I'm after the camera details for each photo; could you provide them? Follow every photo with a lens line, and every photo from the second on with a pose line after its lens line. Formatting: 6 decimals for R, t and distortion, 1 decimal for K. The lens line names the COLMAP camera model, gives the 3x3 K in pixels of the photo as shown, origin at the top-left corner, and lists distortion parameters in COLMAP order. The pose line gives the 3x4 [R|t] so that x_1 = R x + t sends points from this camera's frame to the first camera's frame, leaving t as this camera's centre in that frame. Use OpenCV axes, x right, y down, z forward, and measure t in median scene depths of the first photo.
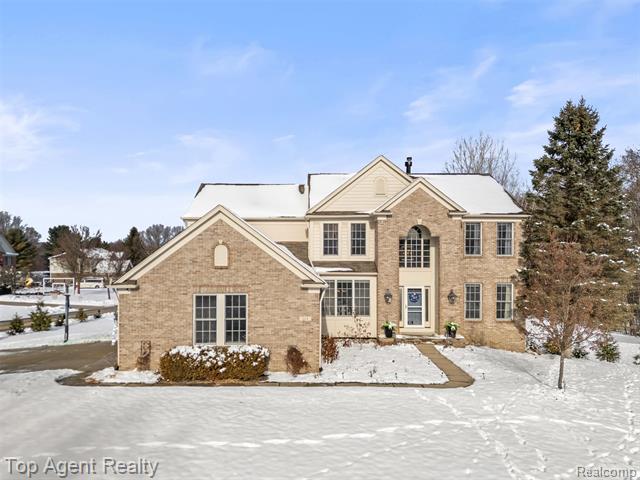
lens RADIAL K [[482.0, 0, 312.1], [0, 482.0, 259.8], [0, 0, 1]] dist [0.043280, -0.003472]
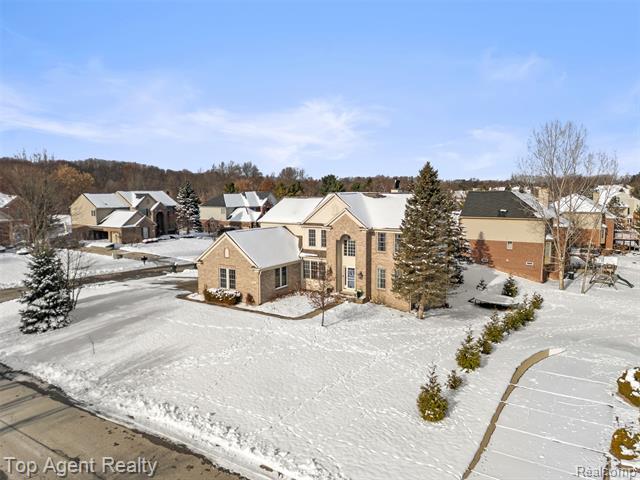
lens RADIAL K [[467.4, 0, 320.0], [0, 467.4, 240.0], [0, 0, 1]] dist [0.041439, -0.005198]
pose [[0.831704, 0.056763, -0.552310, 1.108040], [0.007290, 0.993558, 0.113091, -0.248897], [0.555172, -0.098084, 0.825932, -0.494934]]
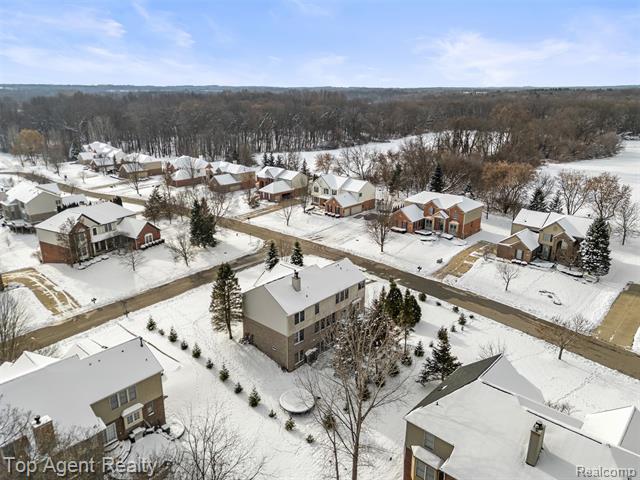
lens RADIAL K [[467.4, 0, 320.0], [0, 467.4, 240.0], [0, 0, 1]] dist [0.041439, -0.005198]
pose [[-0.679127, 0.217642, -0.701012, 2.132358], [-0.003343, 0.954104, 0.299458, -1.309603], [0.734013, 0.205713, -0.647230, 3.260569]]
